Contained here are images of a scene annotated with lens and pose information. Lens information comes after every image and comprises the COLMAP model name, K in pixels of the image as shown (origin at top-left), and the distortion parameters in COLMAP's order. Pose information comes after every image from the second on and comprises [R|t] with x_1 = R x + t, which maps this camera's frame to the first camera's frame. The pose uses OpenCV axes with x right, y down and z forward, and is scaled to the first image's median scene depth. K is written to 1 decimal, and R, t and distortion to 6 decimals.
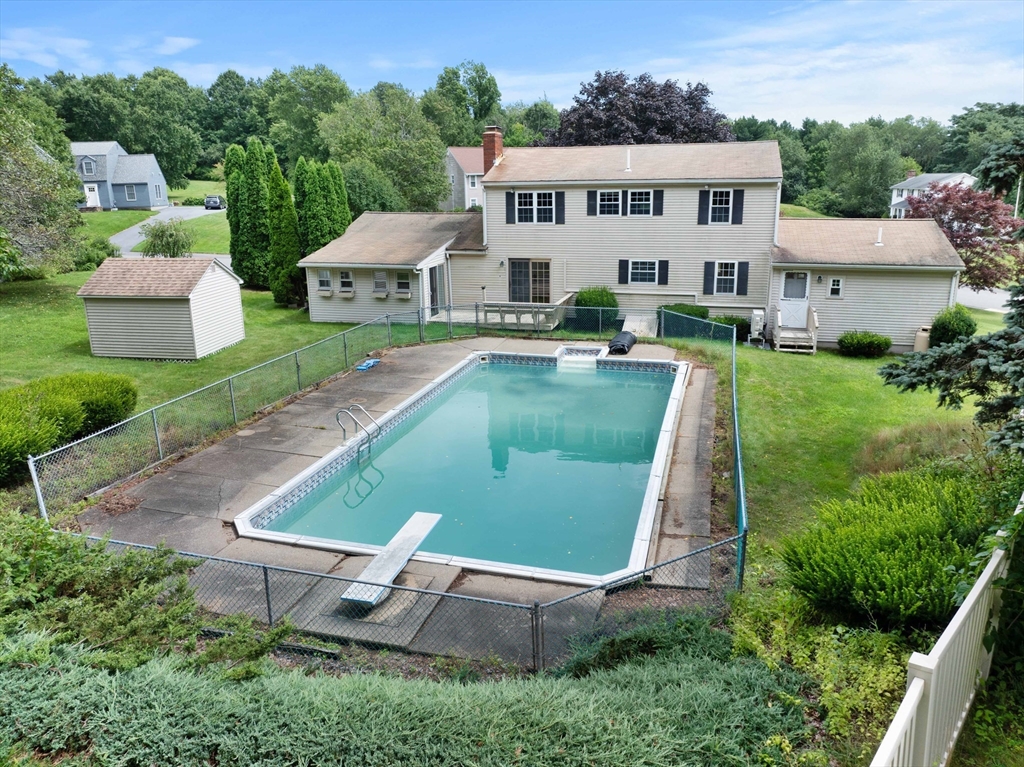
lens RADIAL K [[715.0, 0, 512.0], [0, 715.0, 383.5], [0, 0, 1]] dist [-0.041390, 0.000687]
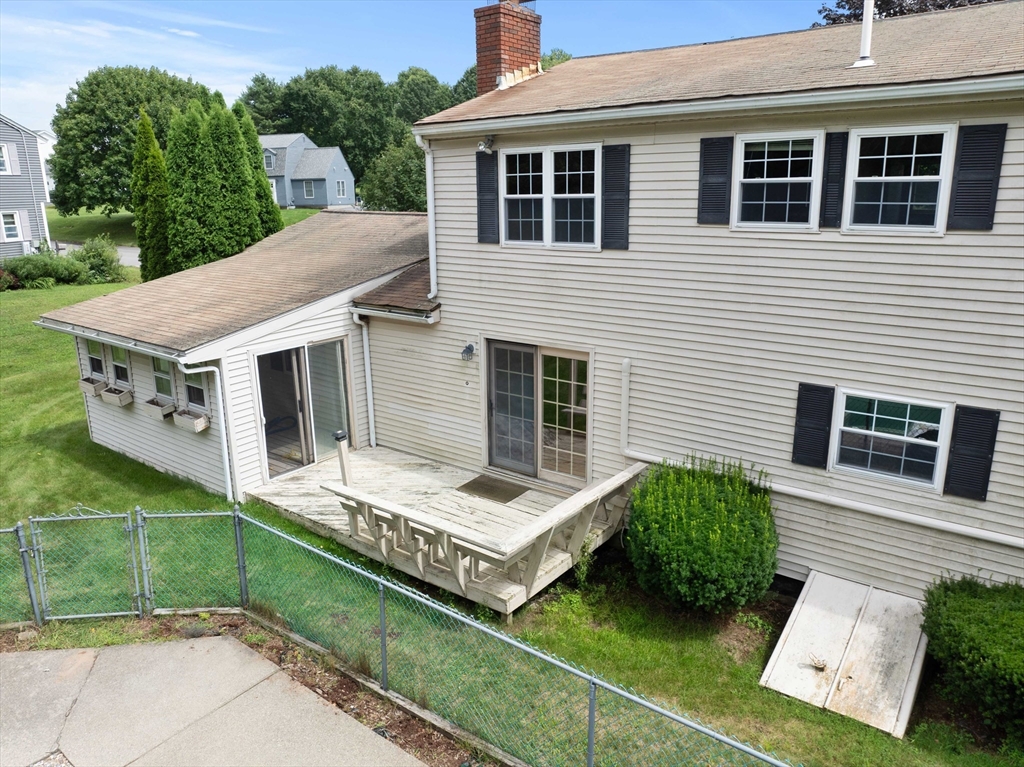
lens RADIAL K [[715.0, 0, 512.0], [0, 715.0, 383.5], [0, 0, 1]] dist [-0.041390, 0.000687]
pose [[0.928309, 0.099332, -0.358296, 0.142800], [-0.102691, 0.994666, 0.009694, -0.161670], [0.357348, 0.027795, 0.933558, 0.685275]]
